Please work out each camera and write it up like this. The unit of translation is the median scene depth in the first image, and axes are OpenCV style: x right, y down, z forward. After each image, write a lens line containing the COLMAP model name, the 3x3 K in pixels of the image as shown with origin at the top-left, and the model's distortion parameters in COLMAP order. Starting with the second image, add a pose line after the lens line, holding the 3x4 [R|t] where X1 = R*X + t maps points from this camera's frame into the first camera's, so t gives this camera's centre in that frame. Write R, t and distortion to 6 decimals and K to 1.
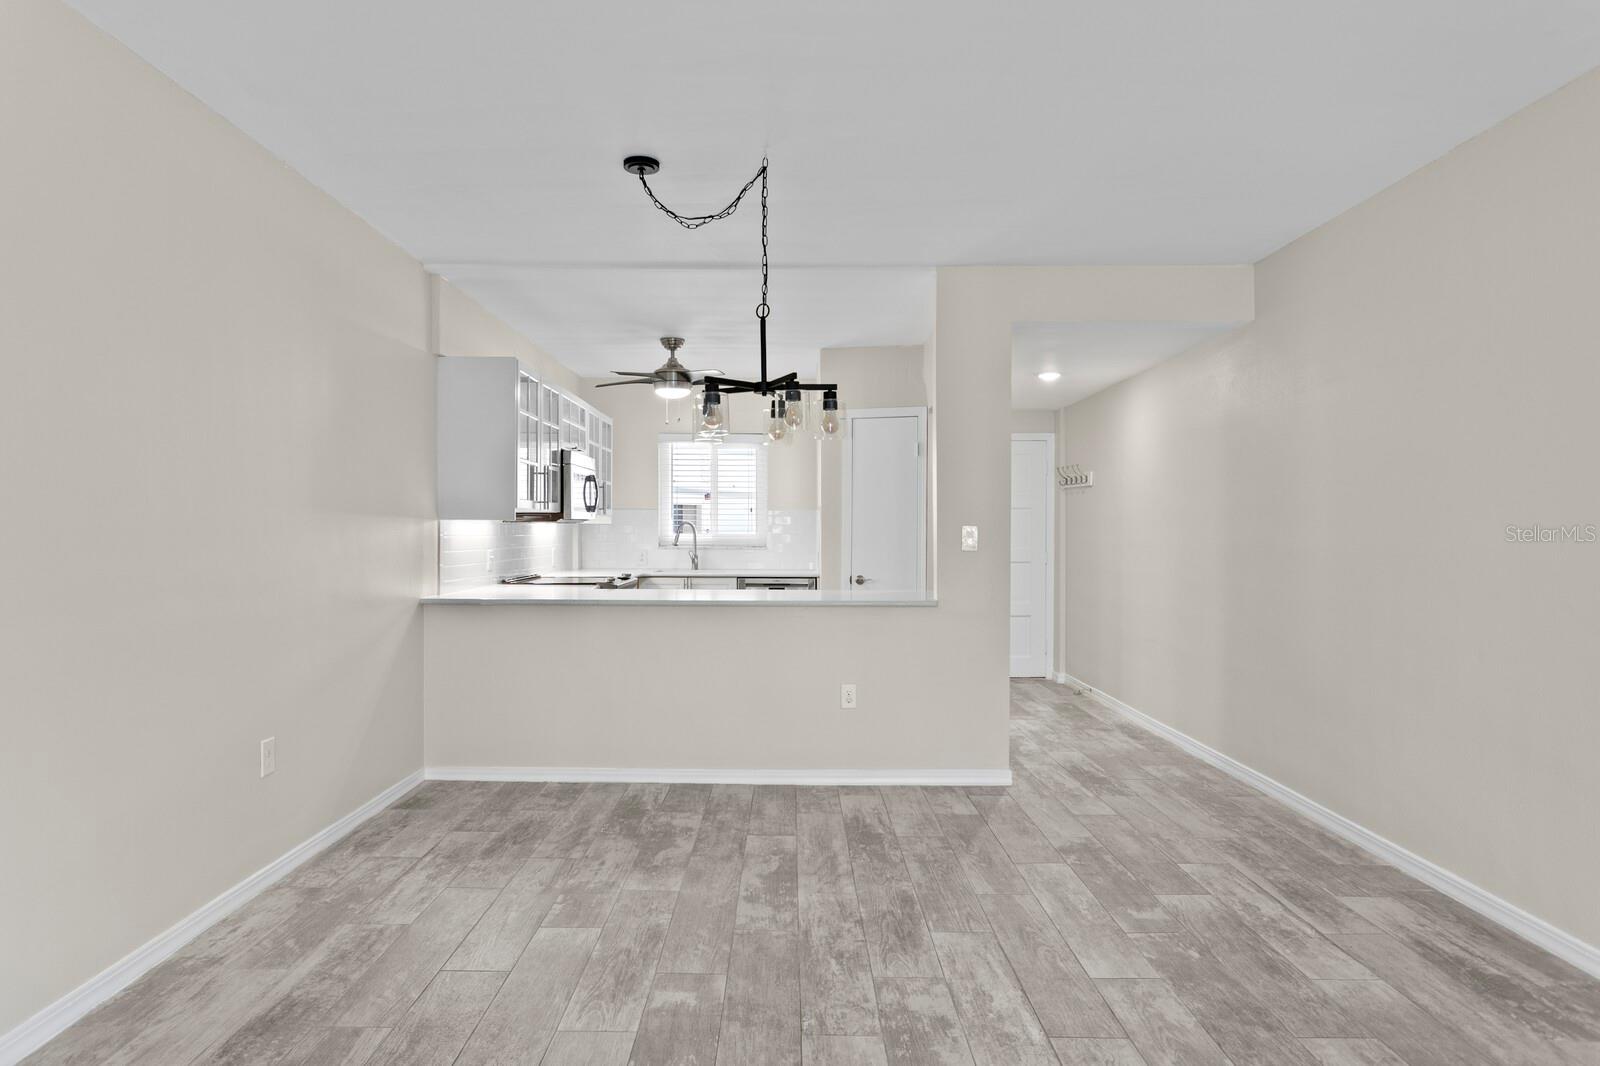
lens RADIAL K [[954.2, 0, 789.7], [0, 954.2, 535.9], [0, 0, 1]] dist [-0.008409, 0.001534]
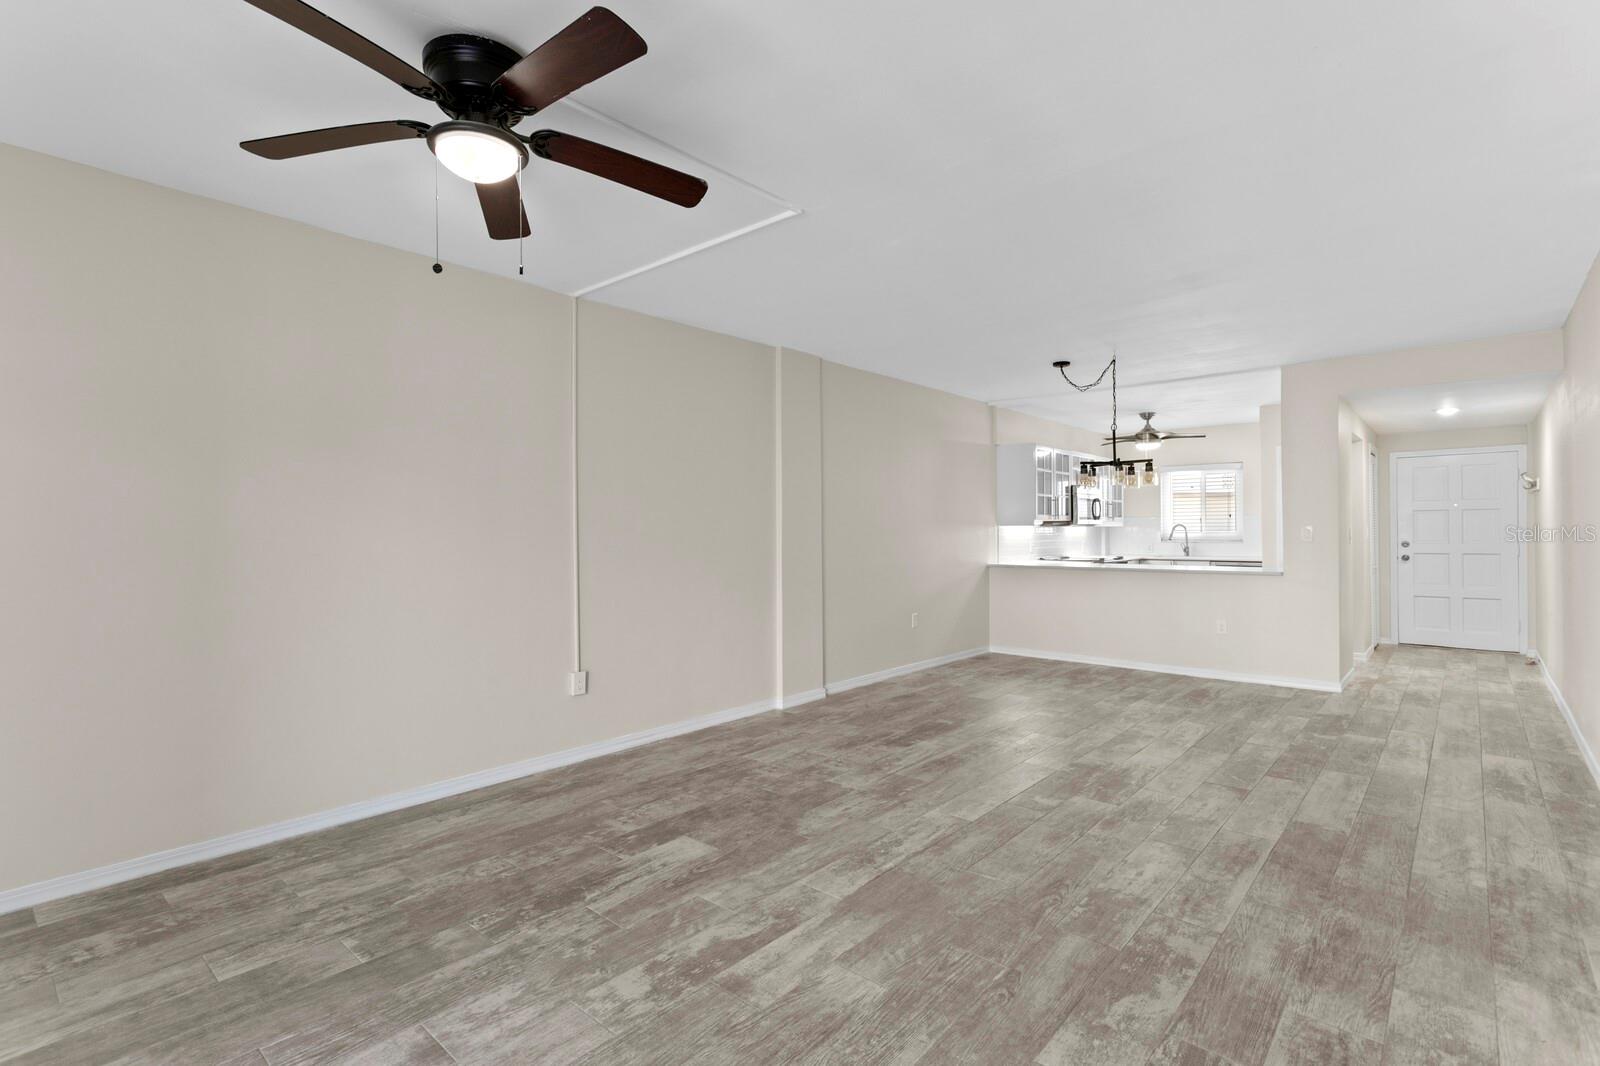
lens RADIAL K [[759.6, 0, 783.7], [0, 759.6, 531.0], [0, 0, 1]] dist [0.006204, -0.000233]
pose [[0.744049, -0.007655, -0.668081, 0.499389], [0.003551, 0.999966, -0.007503, 0.005559], [0.668115, 0.003210, 0.744051, -0.680305]]
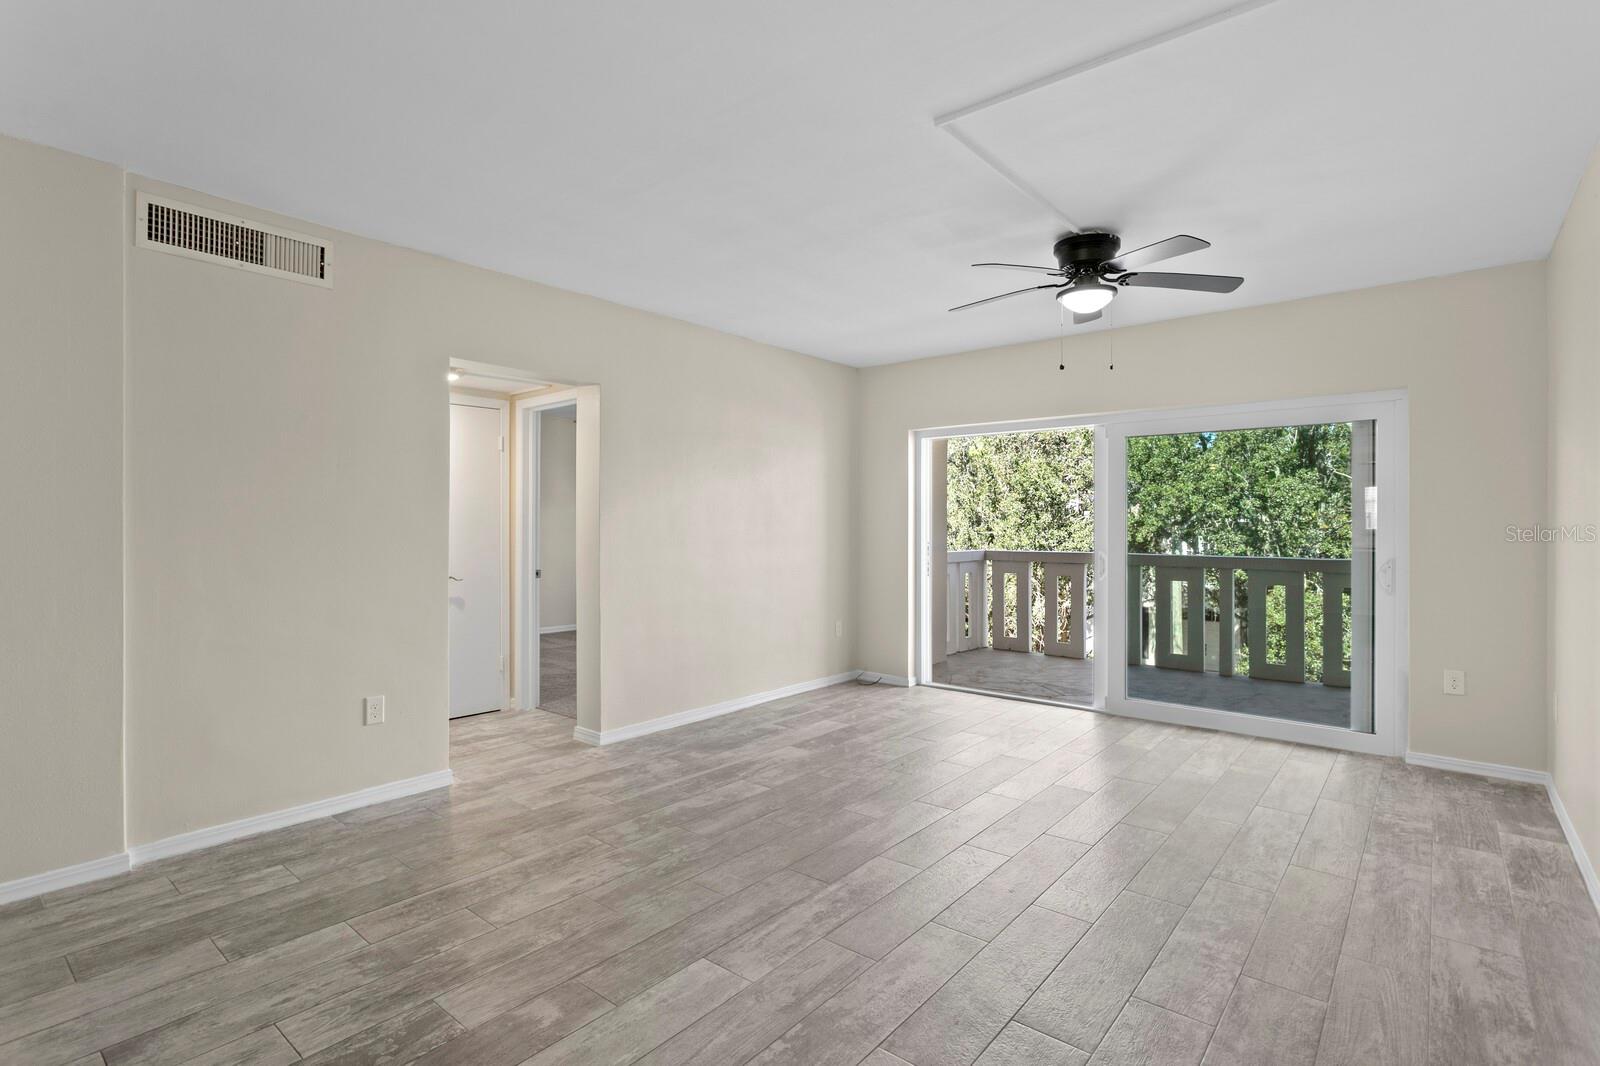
lens RADIAL K [[778.5, 0, 778.9], [0, 778.5, 530.4], [0, 0, 1]] dist [-0.009109, 0.000105]
pose [[-0.759719, -0.003493, 0.650242, -0.386651], [0.003939, 0.999943, 0.009974, -0.005634], [-0.650239, 0.010138, -0.759662, 0.567873]]
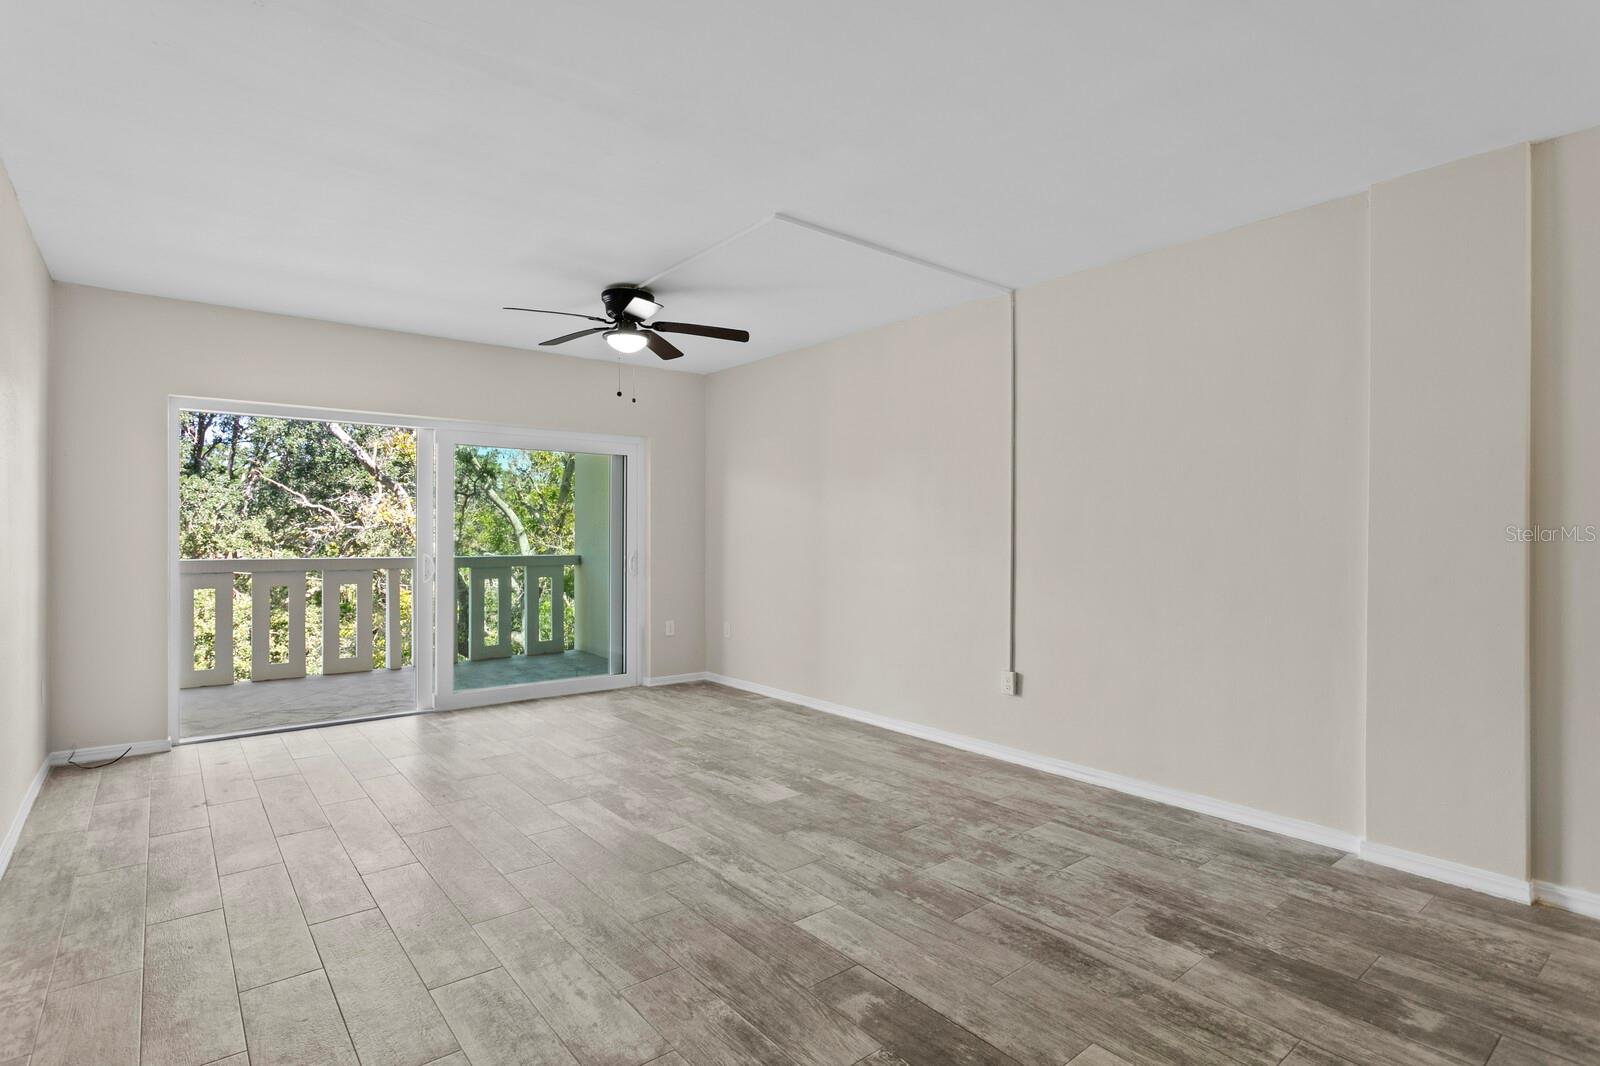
lens RADIAL K [[788.9, 0, 787.2], [0, 788.9, 533.7], [0, 0, 1]] dist [-0.004420, 0.002373]
pose [[-0.782085, -0.001016, -0.623171, 0.498914], [-0.006481, 0.999958, 0.006503, -0.004073], [0.623138, 0.009124, -0.782059, 0.674642]]
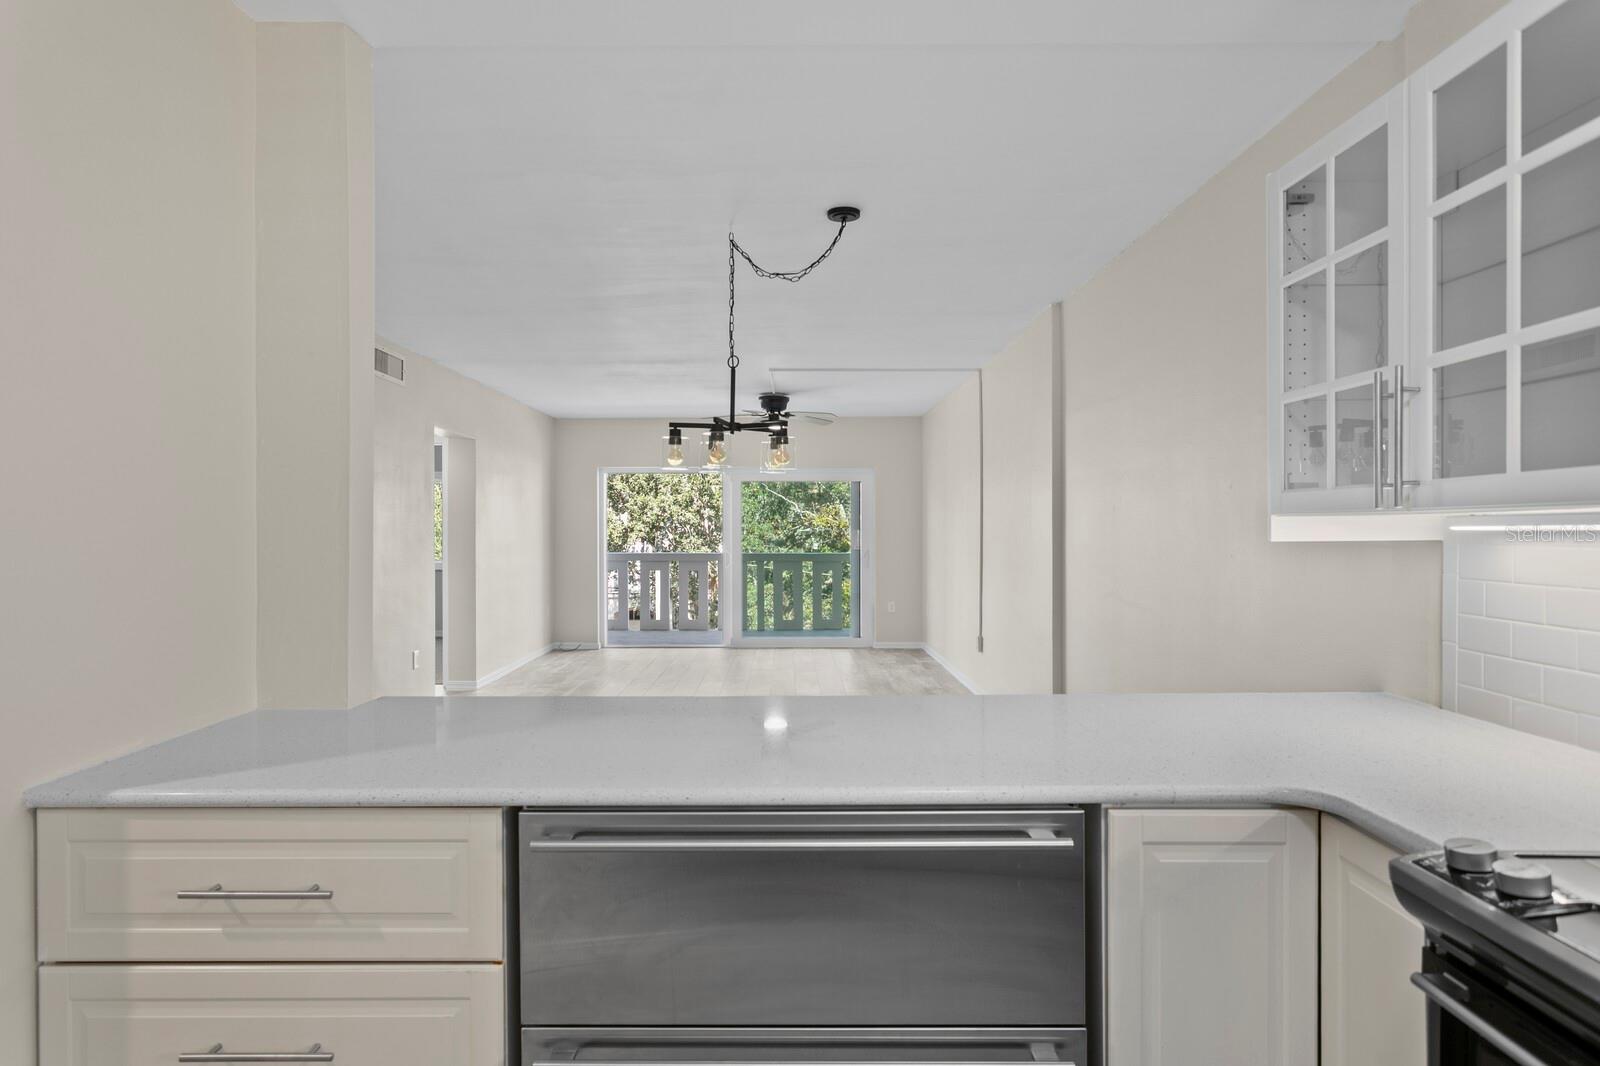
lens RADIAL K [[923.8, 0, 800.0], [0, 923.8, 533.0], [0, 0, 1]] dist [-0.000931, 0.000372]
pose [[-0.999903, 0.001933, -0.013781, -0.084383], [0.001786, 0.999942, 0.010655, -0.033233], [0.013800, 0.010630, -0.999848, 1.924536]]
